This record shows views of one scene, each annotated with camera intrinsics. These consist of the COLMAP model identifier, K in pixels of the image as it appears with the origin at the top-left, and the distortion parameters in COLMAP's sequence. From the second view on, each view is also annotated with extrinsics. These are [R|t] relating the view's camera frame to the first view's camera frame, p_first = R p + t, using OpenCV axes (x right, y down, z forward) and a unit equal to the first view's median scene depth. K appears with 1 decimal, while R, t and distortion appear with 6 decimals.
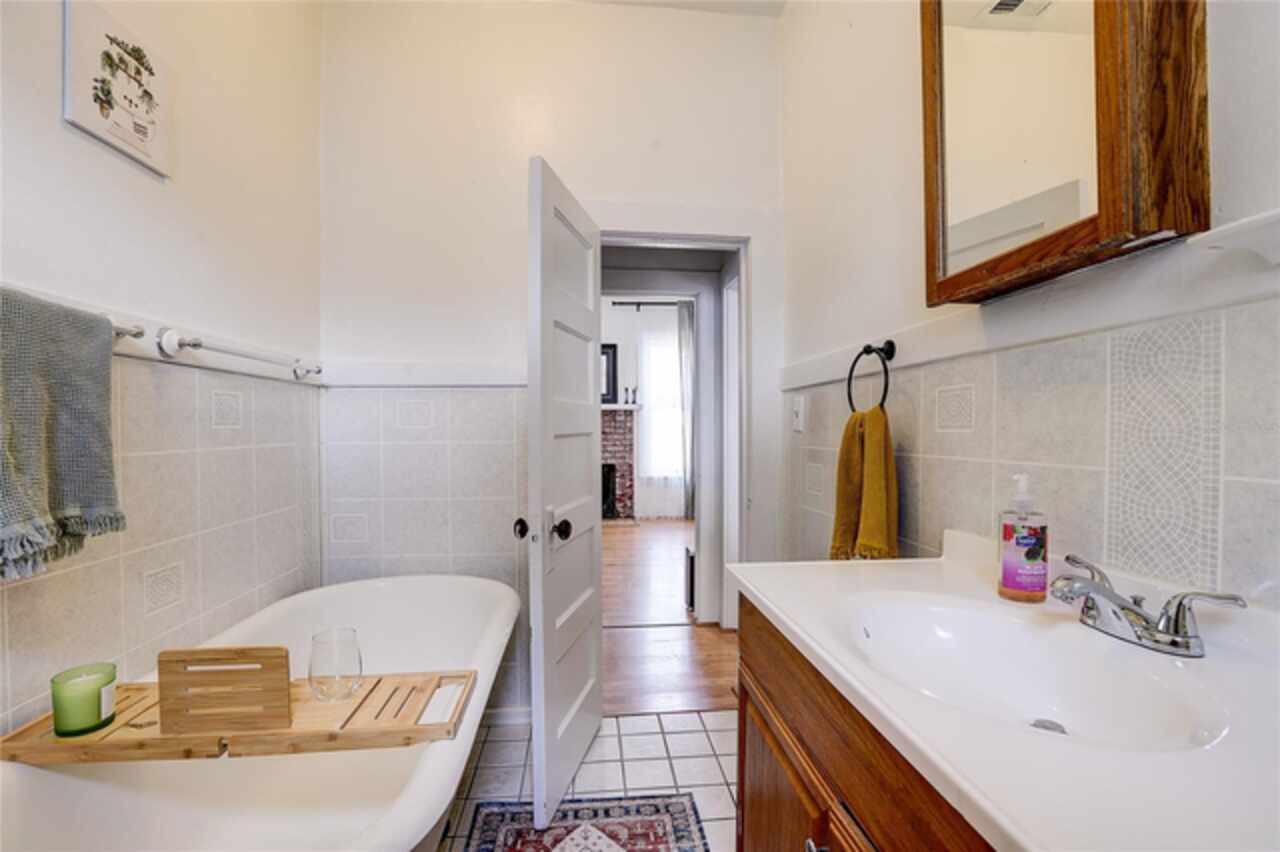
lens RADIAL K [[579.7, 0, 638.3], [0, 579.7, 428.8], [0, 0, 1]] dist [-0.045384, 0.012995]
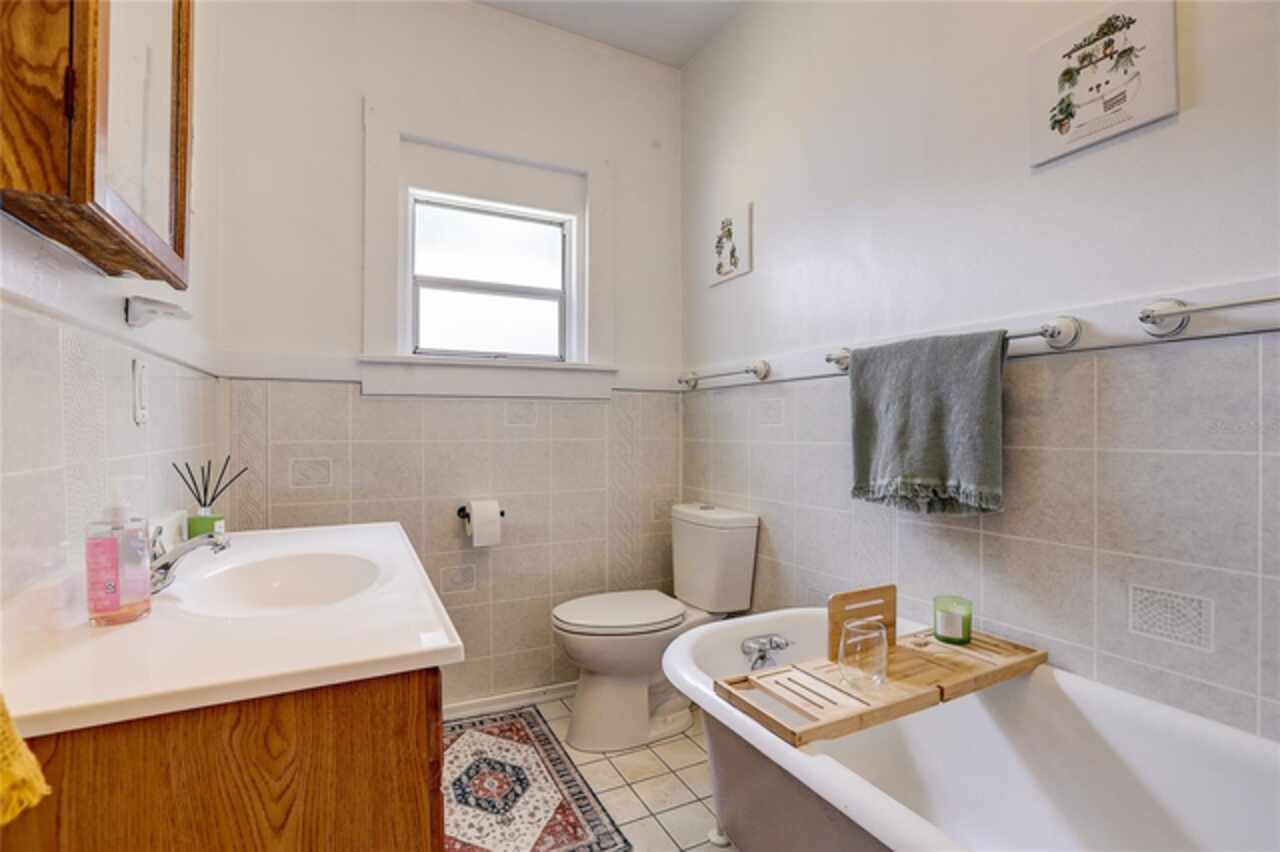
lens RADIAL K [[579.7, 0, 639.7], [0, 579.7, 424.8], [0, 0, 1]] dist [-0.045384, 0.012995]
pose [[-0.929652, 0.008745, -0.368334, 0.203527], [0.006704, 0.999954, 0.006819, -0.009668], [0.368377, 0.003869, -0.929668, 1.667849]]
